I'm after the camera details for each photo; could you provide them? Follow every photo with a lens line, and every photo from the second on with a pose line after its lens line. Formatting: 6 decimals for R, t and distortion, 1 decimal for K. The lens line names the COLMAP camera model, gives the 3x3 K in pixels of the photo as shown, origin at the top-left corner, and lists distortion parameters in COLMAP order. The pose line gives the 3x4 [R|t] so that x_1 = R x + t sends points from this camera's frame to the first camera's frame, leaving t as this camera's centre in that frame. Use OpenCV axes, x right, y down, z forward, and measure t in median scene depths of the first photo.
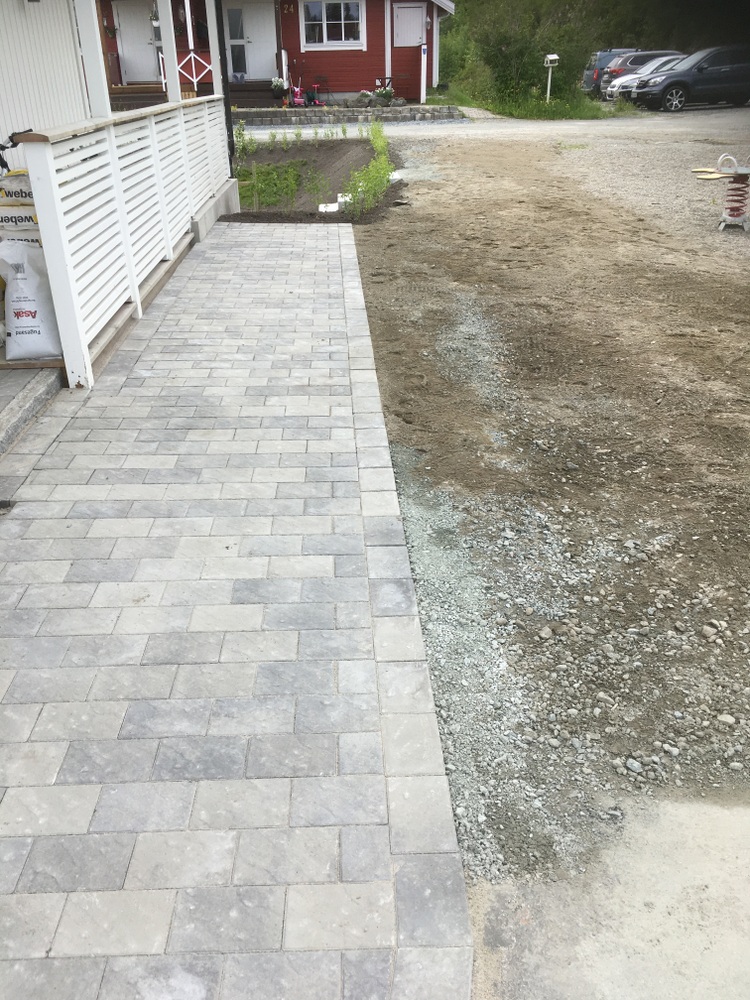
lens RADIAL K [[849.1, 0, 375.0], [0, 849.1, 500.0], [0, 0, 1]] dist [0.040729, -0.008450]
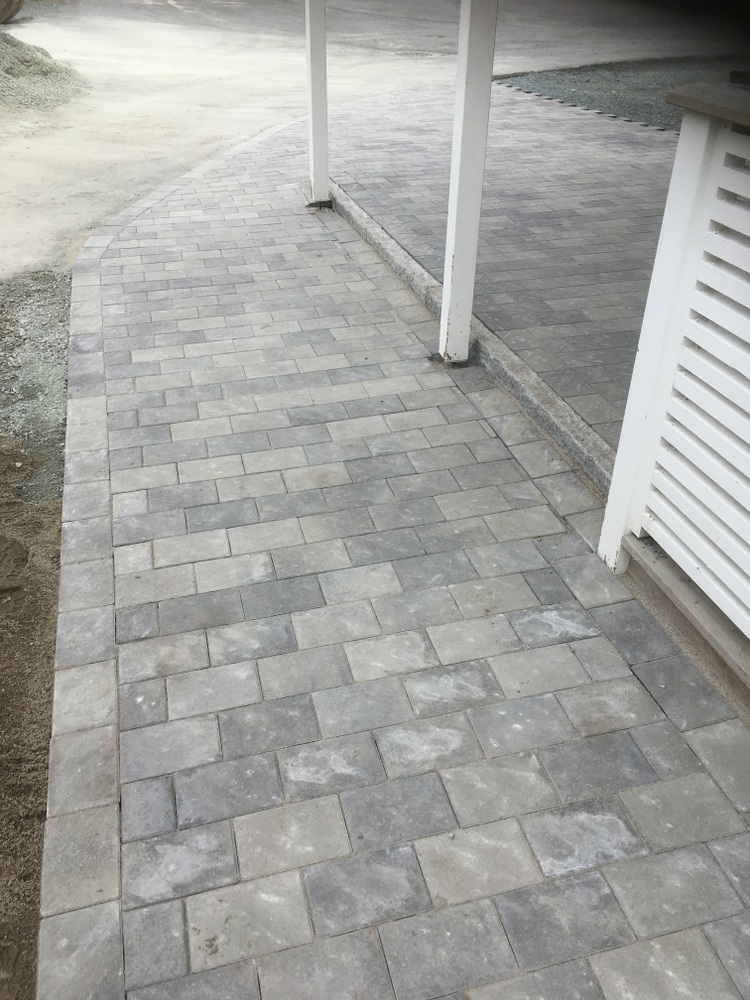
lens RADIAL K [[849.1, 0, 375.0], [0, 849.1, 500.0], [0, 0, 1]] dist [0.040729, -0.008450]
pose [[-0.975978, 0.121530, -0.180826, -0.120260], [-0.096720, 0.502024, 0.859428, -0.771623], [0.195225, 0.856272, -0.478210, 1.524279]]
